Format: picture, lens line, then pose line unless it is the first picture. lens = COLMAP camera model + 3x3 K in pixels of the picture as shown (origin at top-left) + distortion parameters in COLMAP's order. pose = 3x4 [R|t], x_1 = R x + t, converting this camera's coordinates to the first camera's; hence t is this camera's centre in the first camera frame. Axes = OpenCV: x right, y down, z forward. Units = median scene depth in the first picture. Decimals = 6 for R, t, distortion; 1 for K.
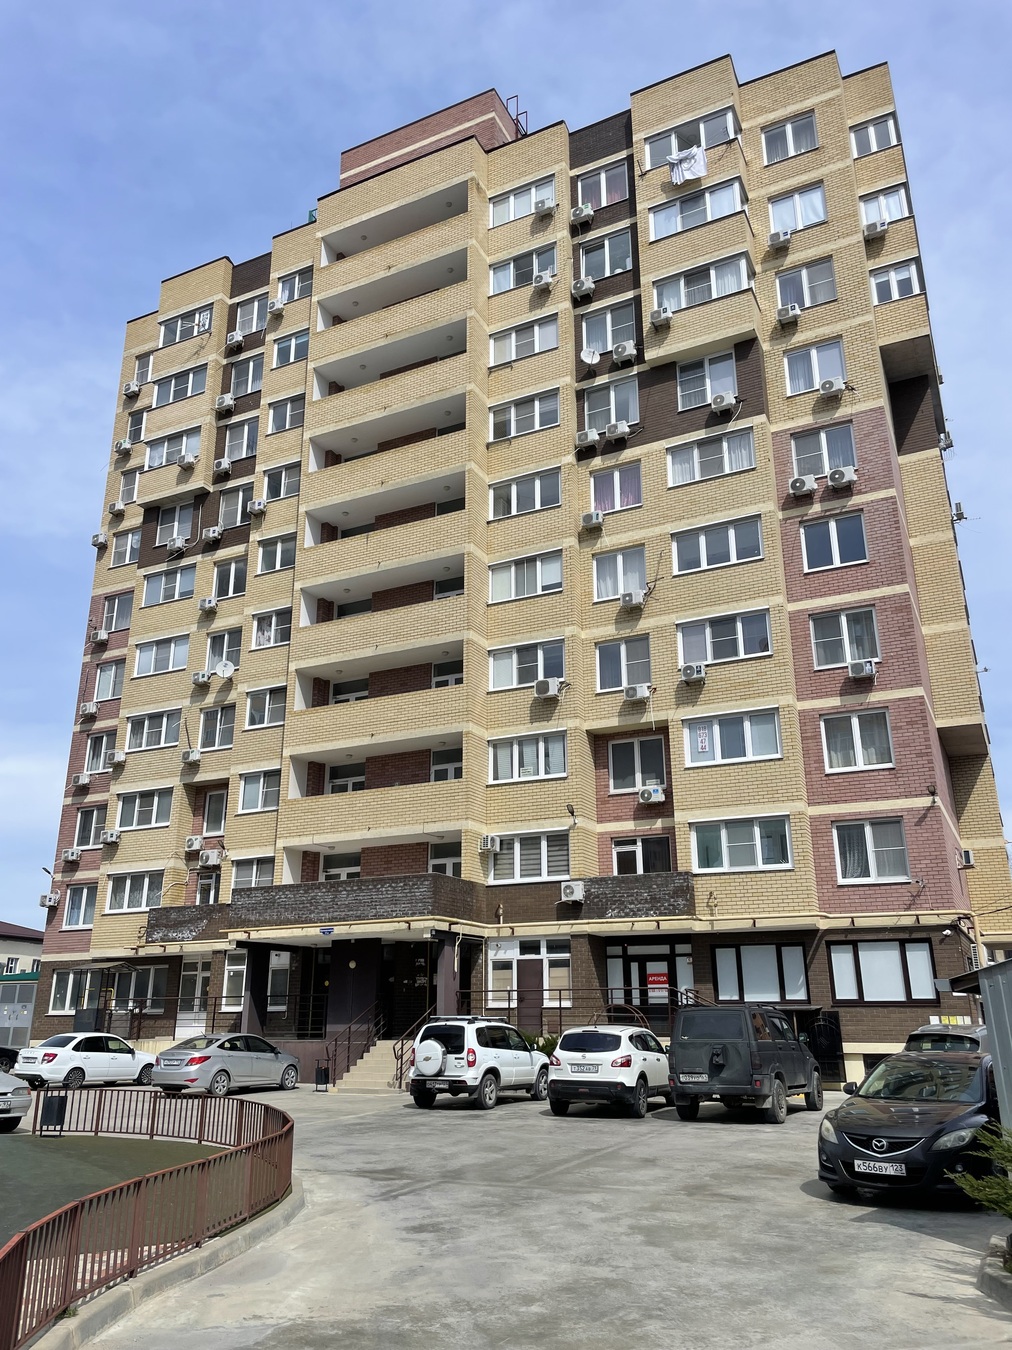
lens RADIAL K [[1007.4, 0, 503.5], [0, 1007.4, 672.5], [0, 0, 1]] dist [0.085750, -0.112858]
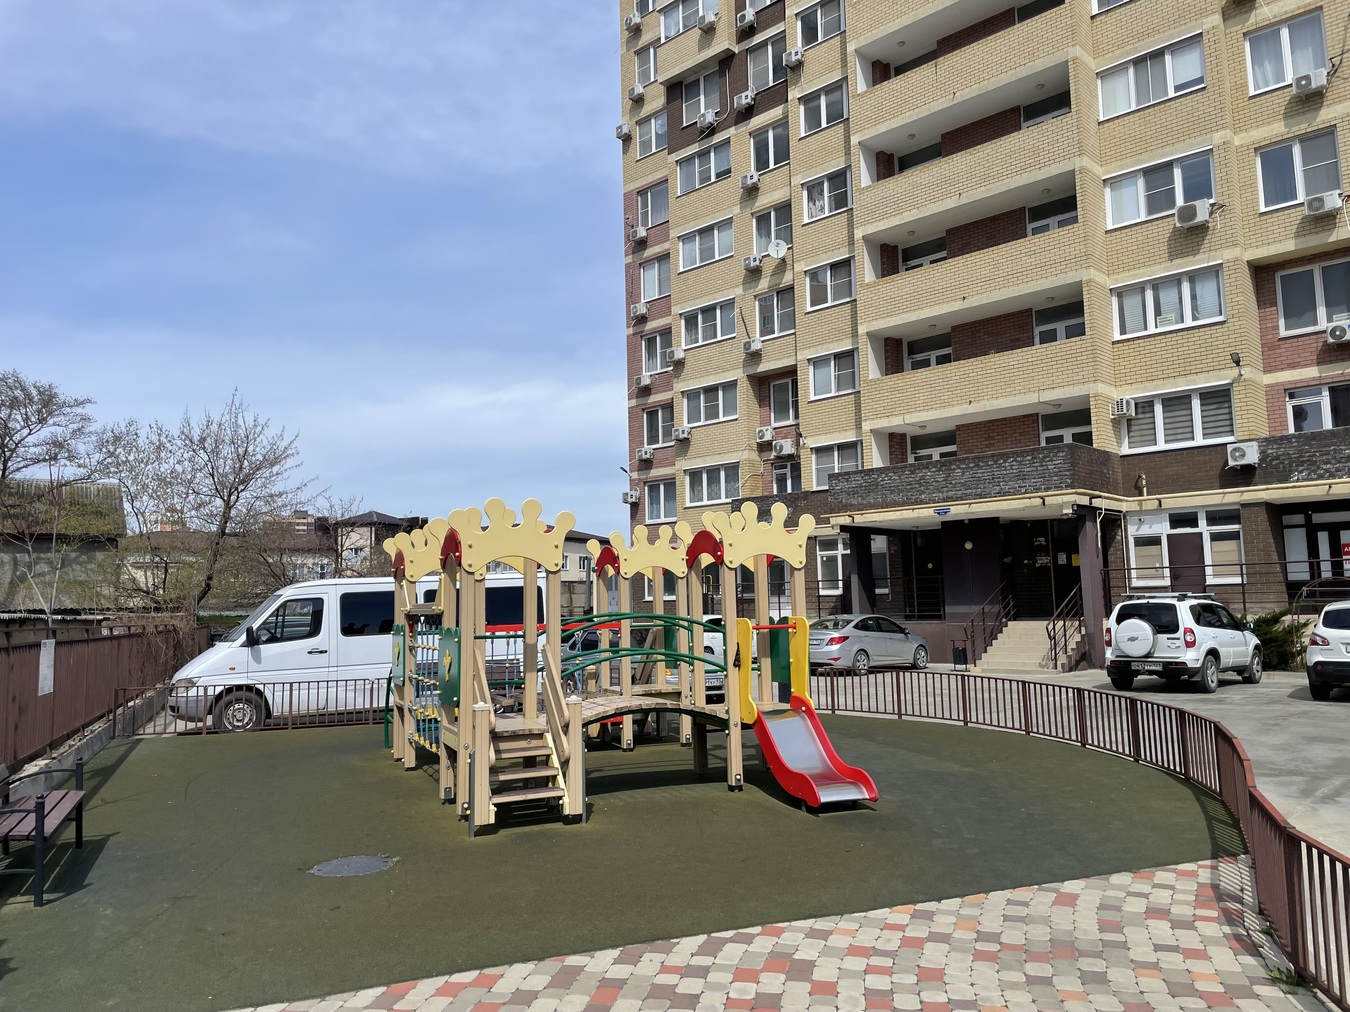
lens RADIAL K [[1007.4, 0, 676.1], [0, 1007.4, 500.5], [0, 0, 1]] dist [0.085750, -0.112858]
pose [[0.954474, -0.047881, -0.294425, -0.113964], [0.112440, 0.971977, 0.206440, 0.021339], [0.276290, -0.230147, 0.933111, 0.055511]]
